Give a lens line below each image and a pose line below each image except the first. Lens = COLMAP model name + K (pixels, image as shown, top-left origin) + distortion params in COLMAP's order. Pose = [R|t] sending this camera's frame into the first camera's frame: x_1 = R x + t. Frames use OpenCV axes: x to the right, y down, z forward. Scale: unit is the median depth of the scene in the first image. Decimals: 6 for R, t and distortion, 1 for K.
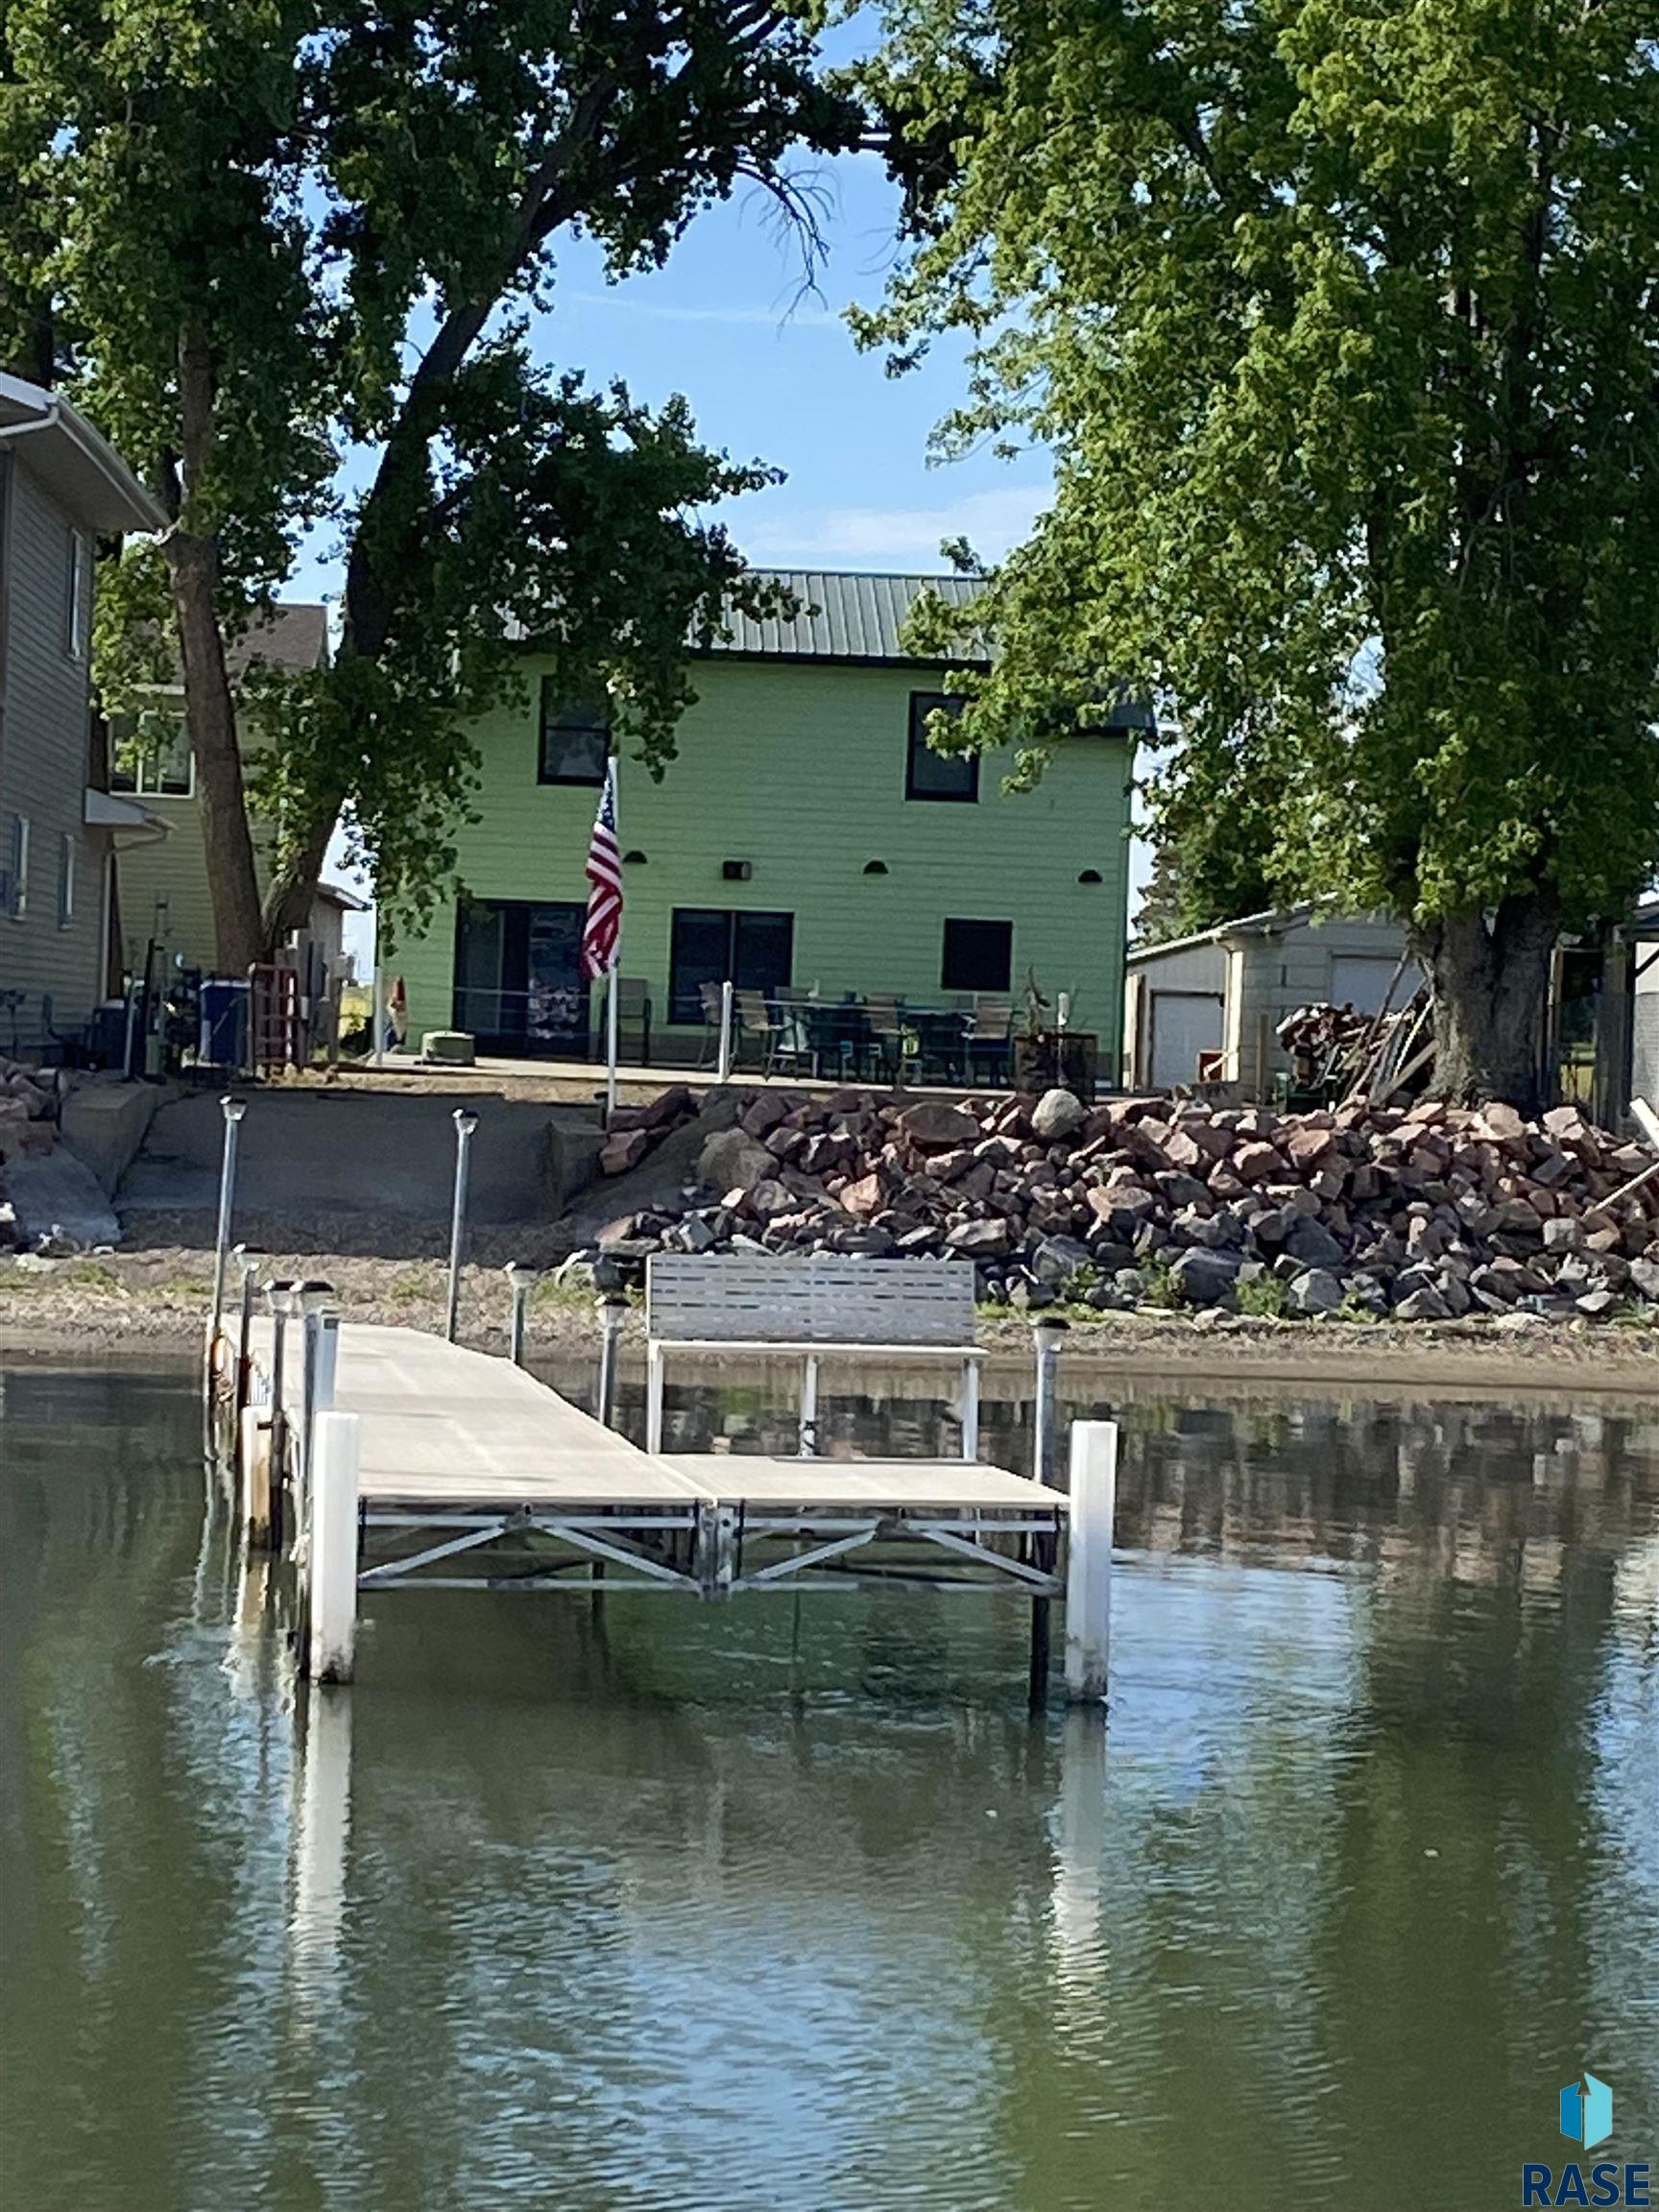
lens RADIAL K [[6188.4, 0, 827.7], [0, 6188.4, 1108.0], [0, 0, 1]] dist [-0.210544, 0.000000]
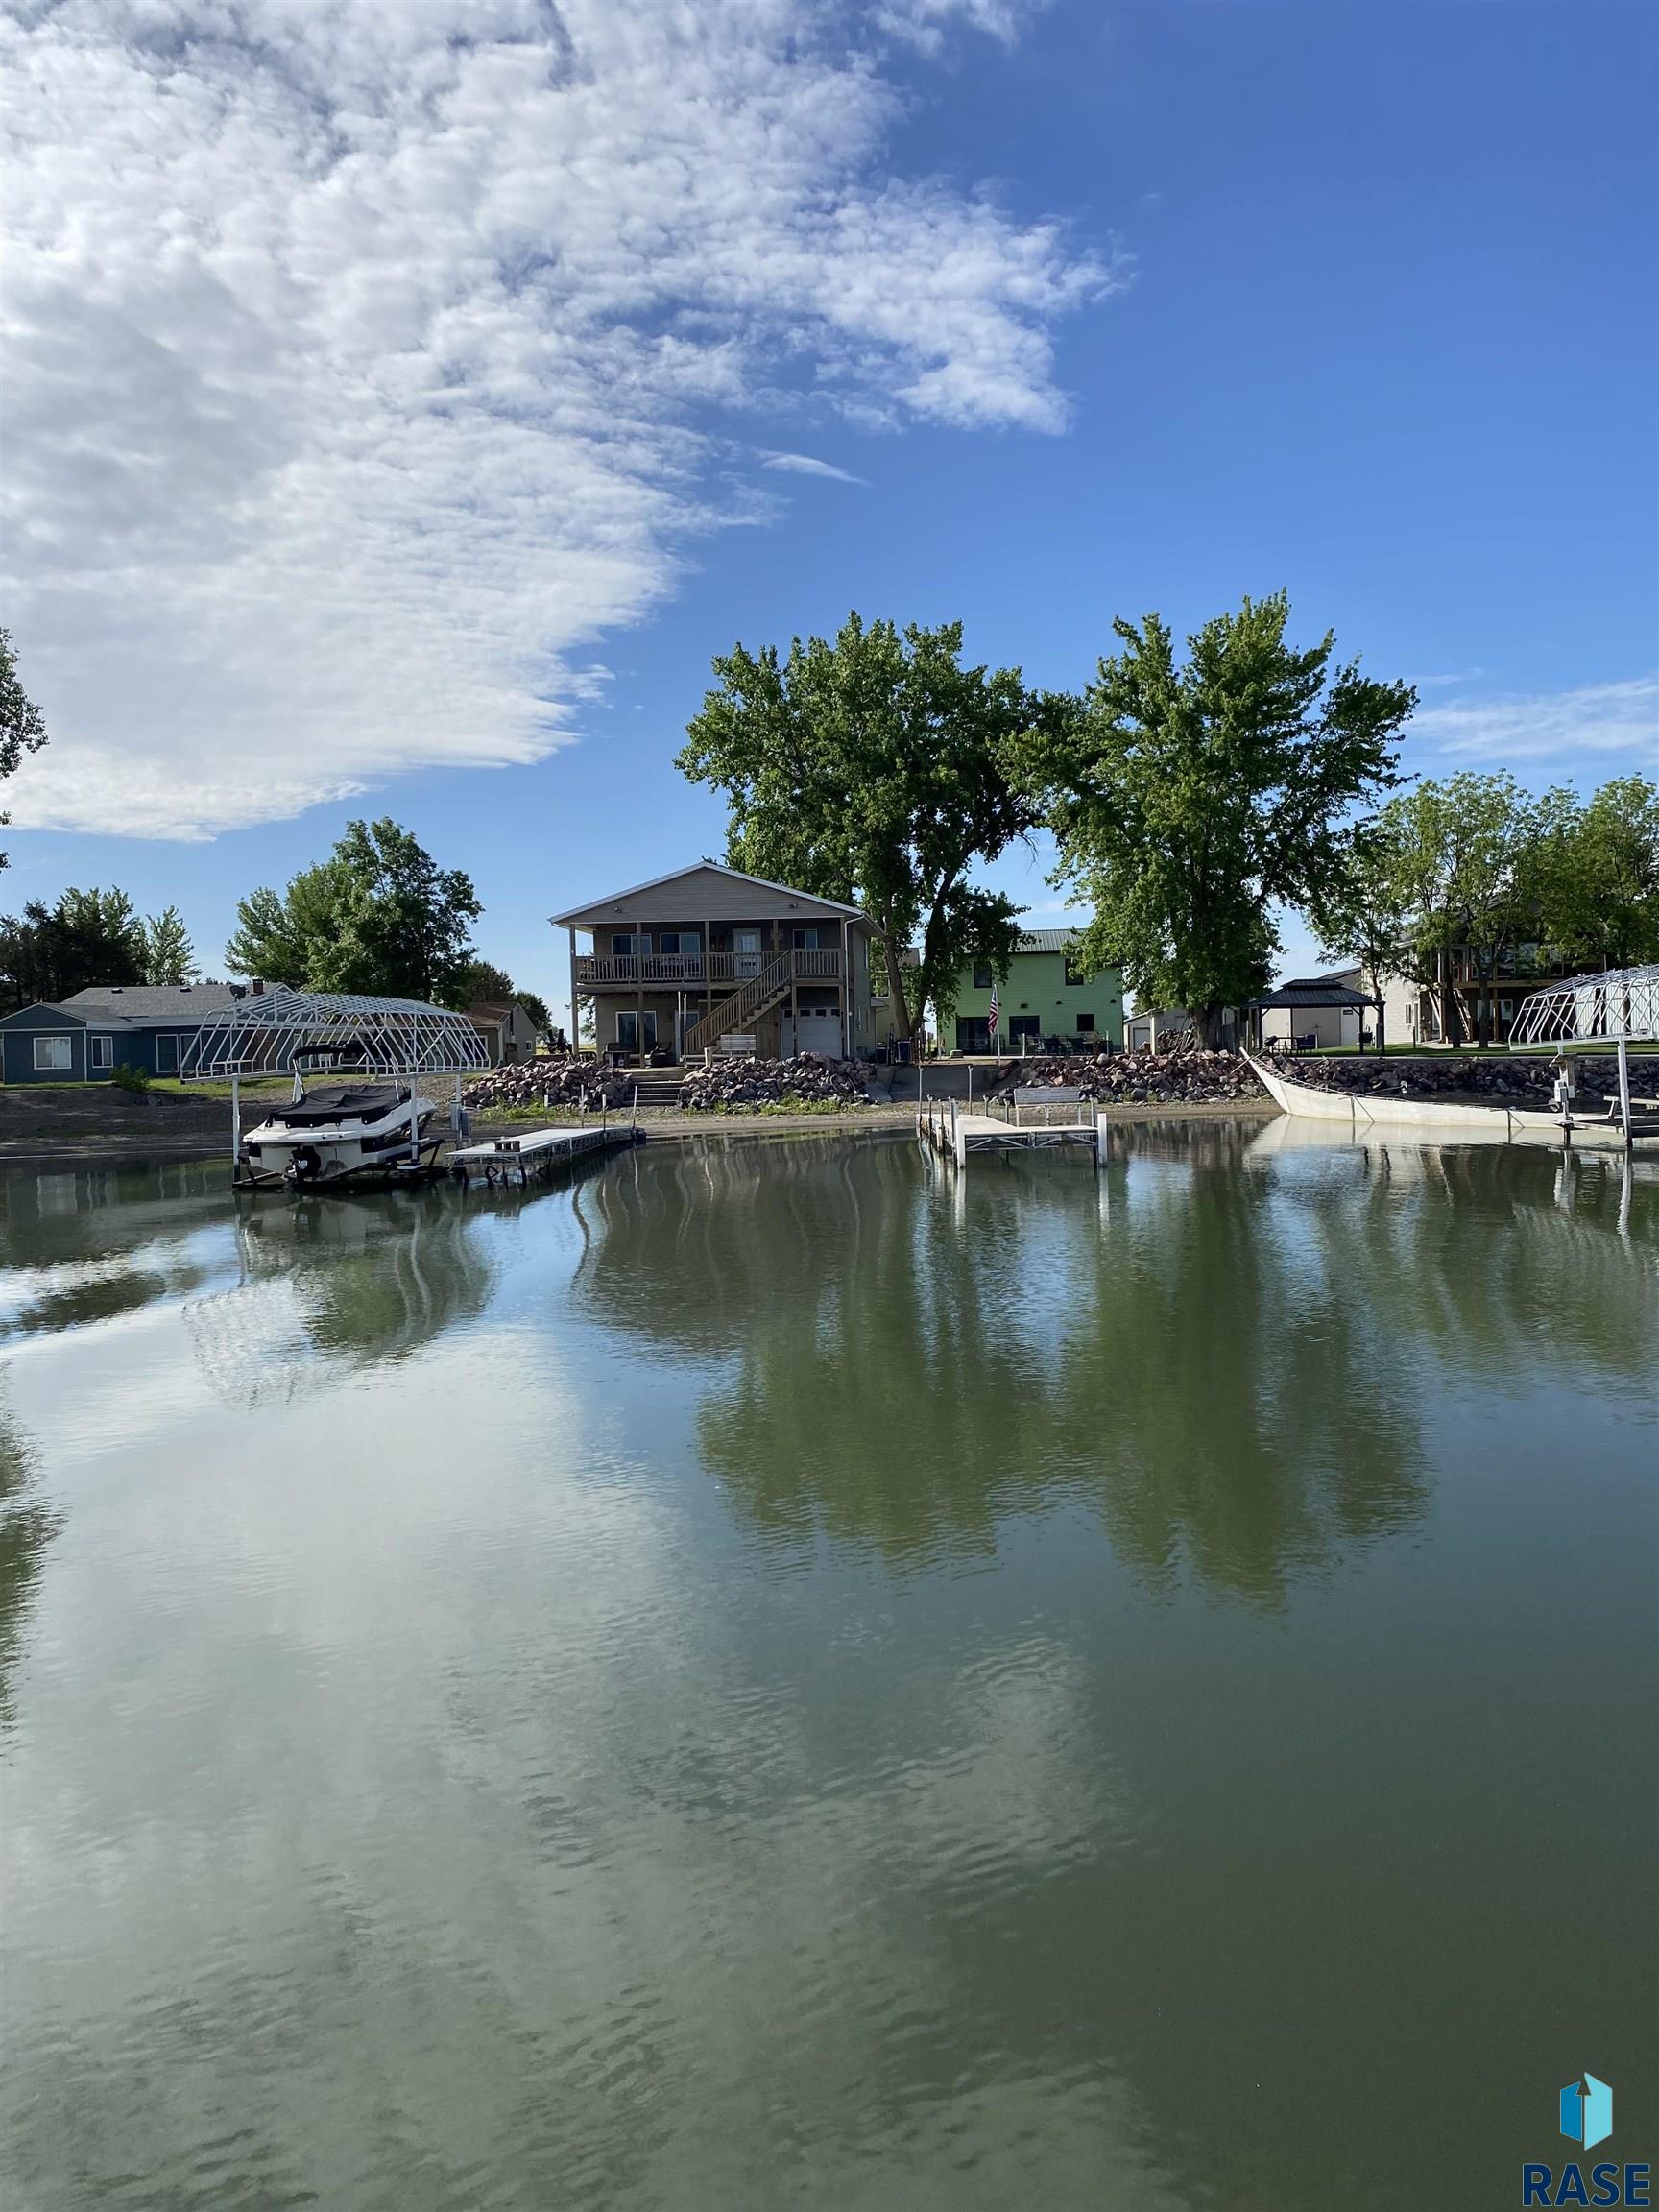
lens RADIAL K [[1676.8, 0, 829.1], [0, 1676.8, 1108.8], [0, 0, 1]] dist [0.072614, 0.000480]
pose [[0.989350, -0.059610, -0.132794, 0.001046], [0.062464, 0.997895, 0.017428, 0.002510], [0.131475, -0.025537, 0.990990, -0.160315]]
